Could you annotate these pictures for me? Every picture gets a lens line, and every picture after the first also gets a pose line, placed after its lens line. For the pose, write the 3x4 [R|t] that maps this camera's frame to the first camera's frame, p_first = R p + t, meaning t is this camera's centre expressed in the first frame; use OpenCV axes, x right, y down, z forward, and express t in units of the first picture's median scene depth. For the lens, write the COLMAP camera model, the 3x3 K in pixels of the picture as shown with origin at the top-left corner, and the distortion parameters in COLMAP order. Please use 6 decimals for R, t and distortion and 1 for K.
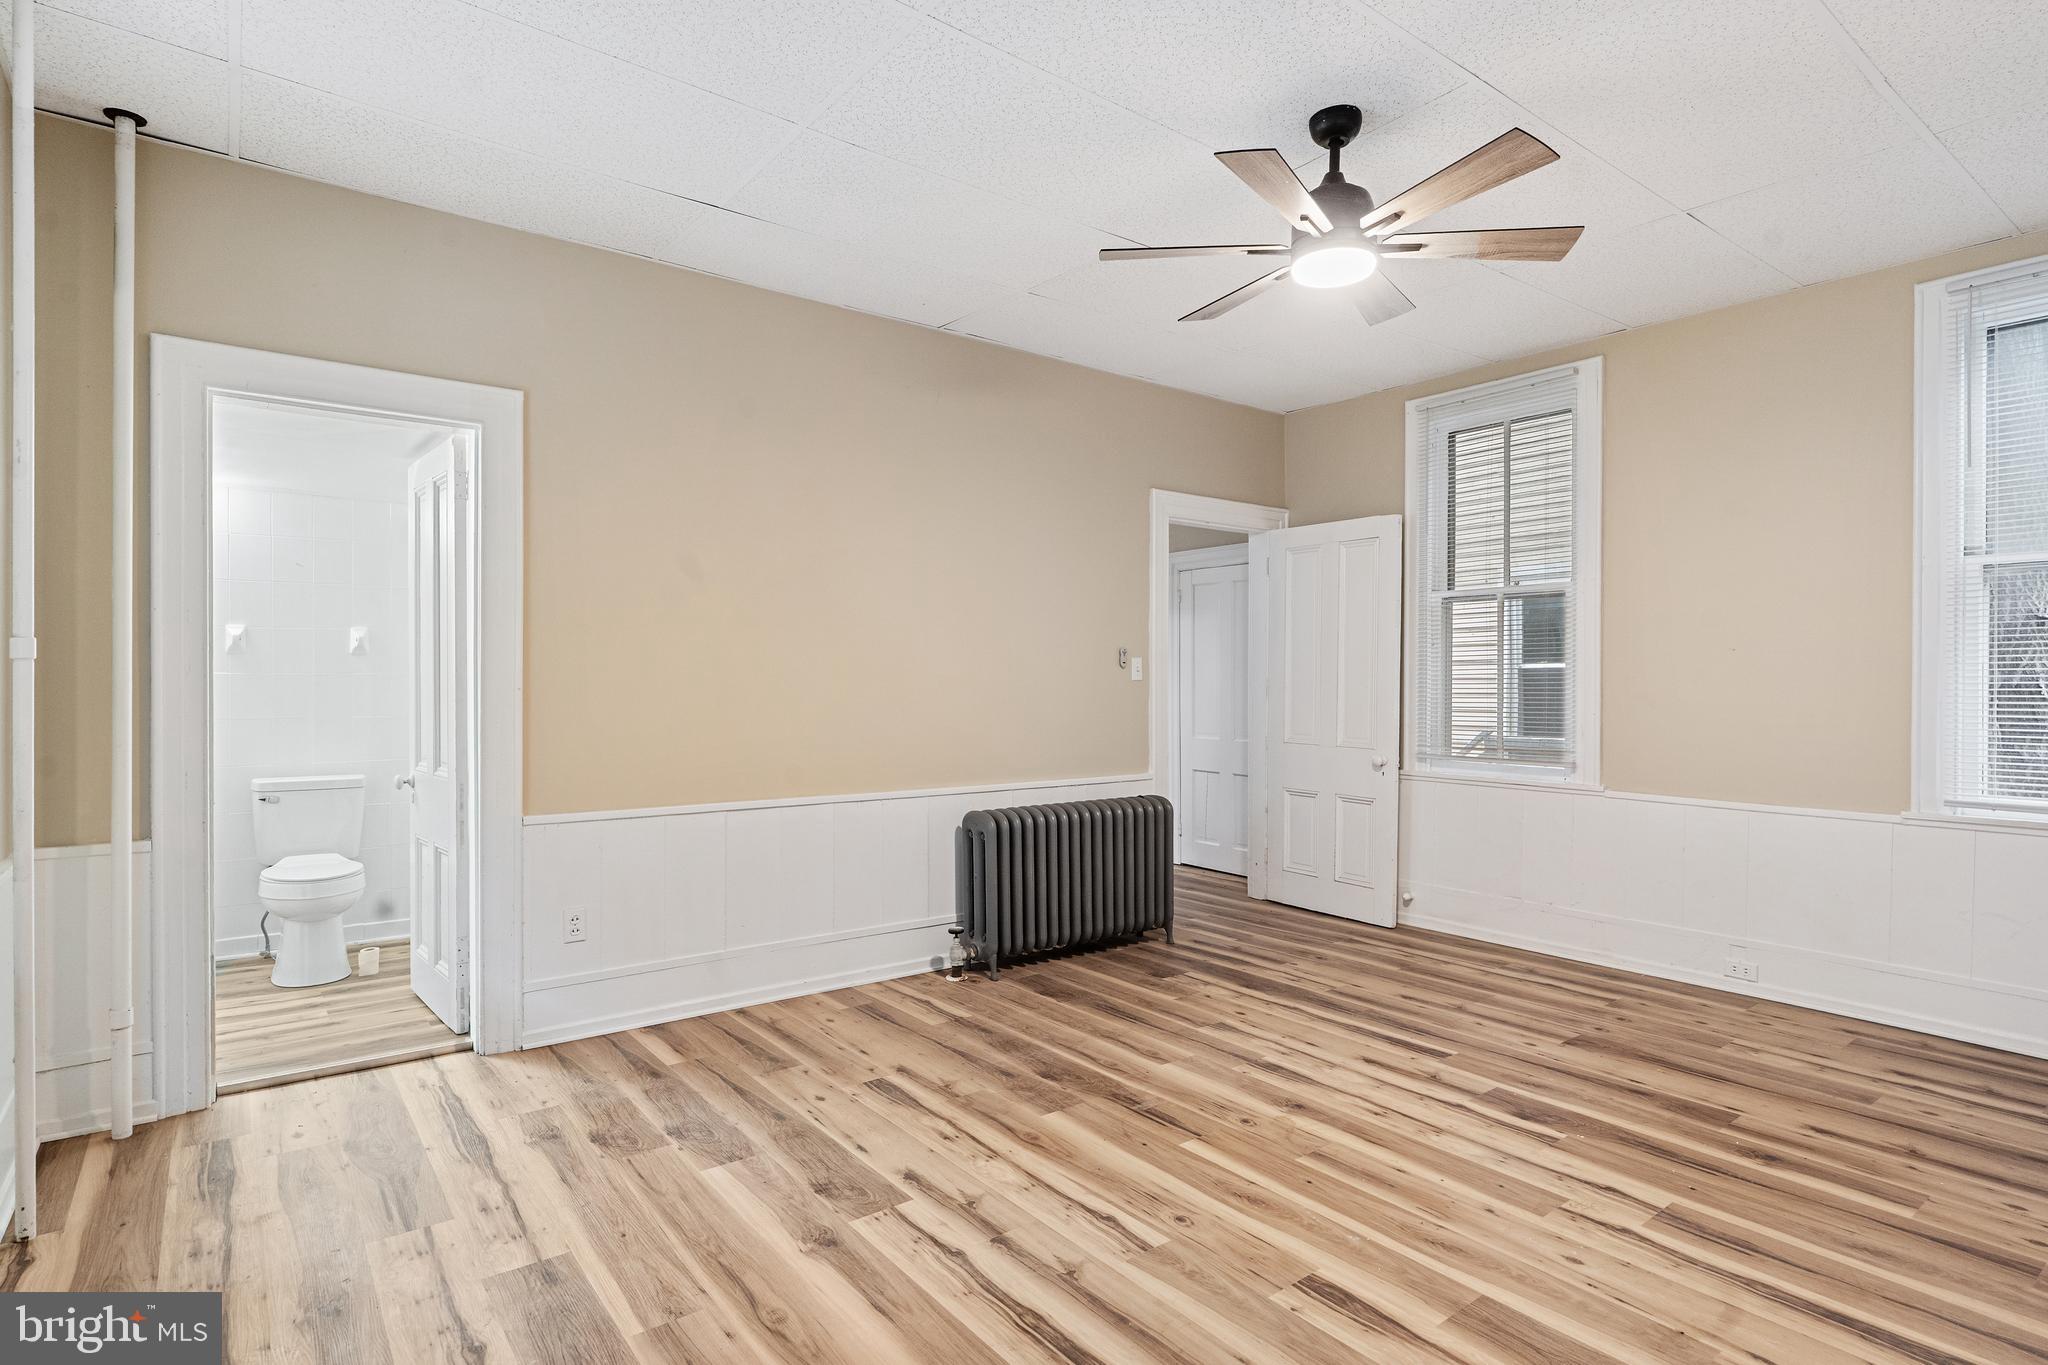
lens RADIAL K [[1073.7, 0, 1018.1], [0, 1073.7, 686.4], [0, 0, 1]] dist [-0.003051, 0.002022]
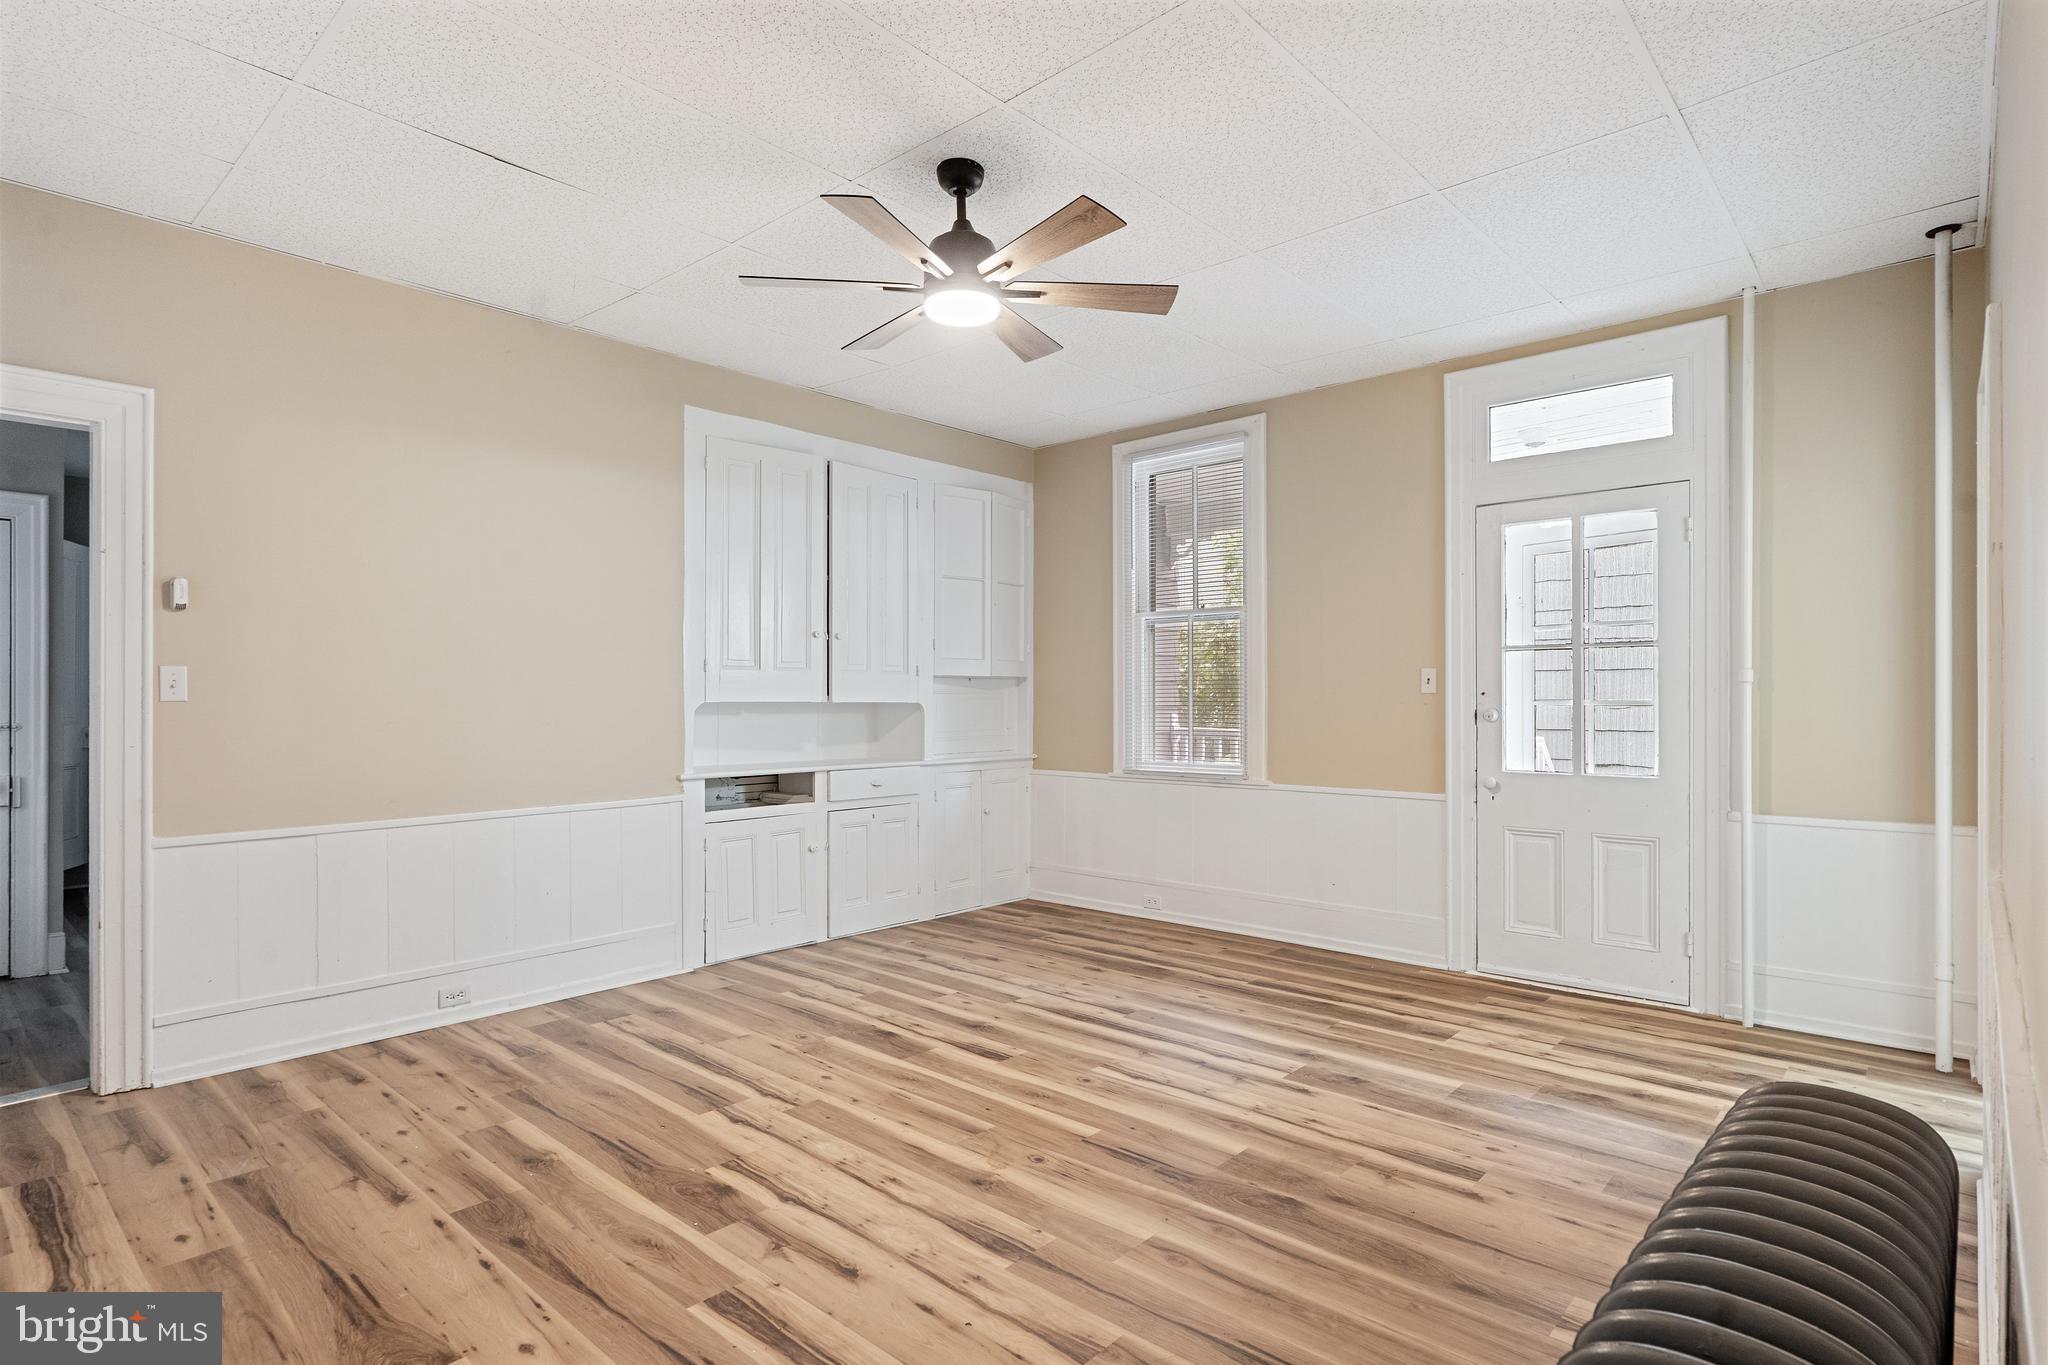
lens RADIAL K [[1073.7, 0, 1021.3], [0, 1073.7, 689.2], [0, 0, 1]] dist [-0.003051, 0.002022]
pose [[-0.983202, -0.005684, -0.182435, 0.404136], [-0.004994, 0.999979, -0.004238, -0.002440], [0.182455, -0.003256, -0.983209, 1.938072]]
